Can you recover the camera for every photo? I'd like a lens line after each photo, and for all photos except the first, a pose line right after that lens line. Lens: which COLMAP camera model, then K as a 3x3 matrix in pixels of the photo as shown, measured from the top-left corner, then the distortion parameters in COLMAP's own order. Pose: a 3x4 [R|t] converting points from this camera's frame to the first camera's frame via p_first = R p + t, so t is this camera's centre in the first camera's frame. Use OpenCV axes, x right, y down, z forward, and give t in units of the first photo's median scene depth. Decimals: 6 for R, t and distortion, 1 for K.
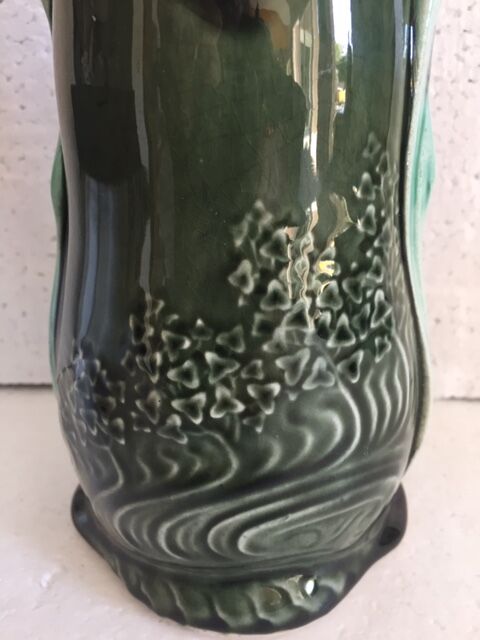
lens RADIAL K [[542.3, 0, 248.8], [0, 542.3, 314.3], [0, 0, 1]] dist [0.035053, -0.029242]
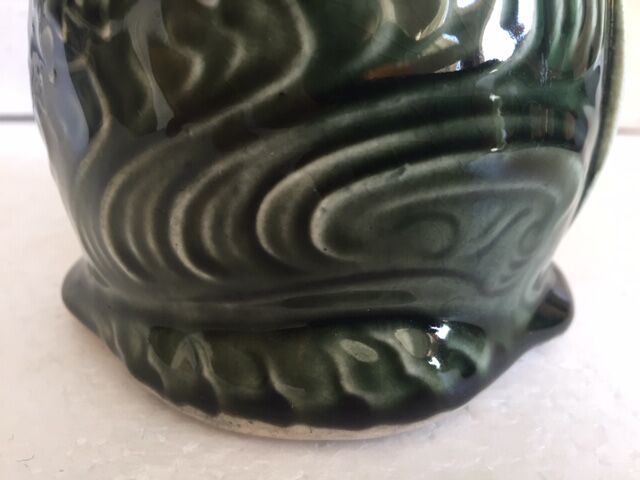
lens RADIAL K [[542.3, 0, 319.8], [0, 542.3, 242.0], [0, 0, 1]] dist [0.035053, -0.029242]
pose [[0.999659, 0.017482, -0.019419, -0.000007], [-0.019057, 0.996270, -0.084160, 0.486524], [0.017875, 0.084501, 0.996263, 0.462506]]
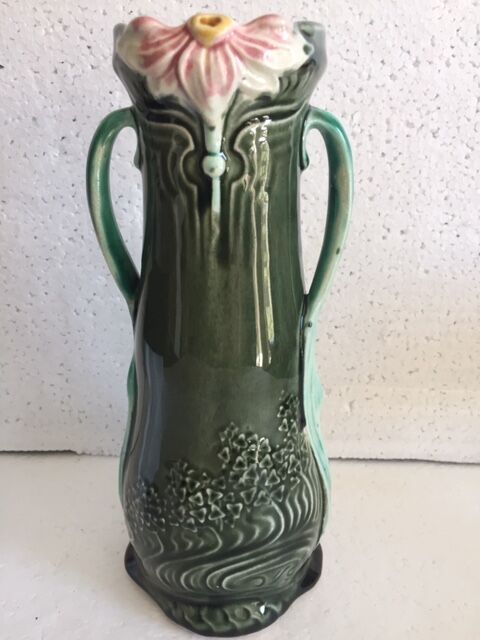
lens RADIAL K [[542.3, 0, 236.9], [0, 542.3, 314.3], [0, 0, 1]] dist [0.035053, -0.029242]
pose [[0.999990, 0.003037, -0.003274, 0.036501], [-0.003258, 0.997563, -0.069701, -0.403872], [0.003054, 0.069711, 0.997563, -1.013412]]
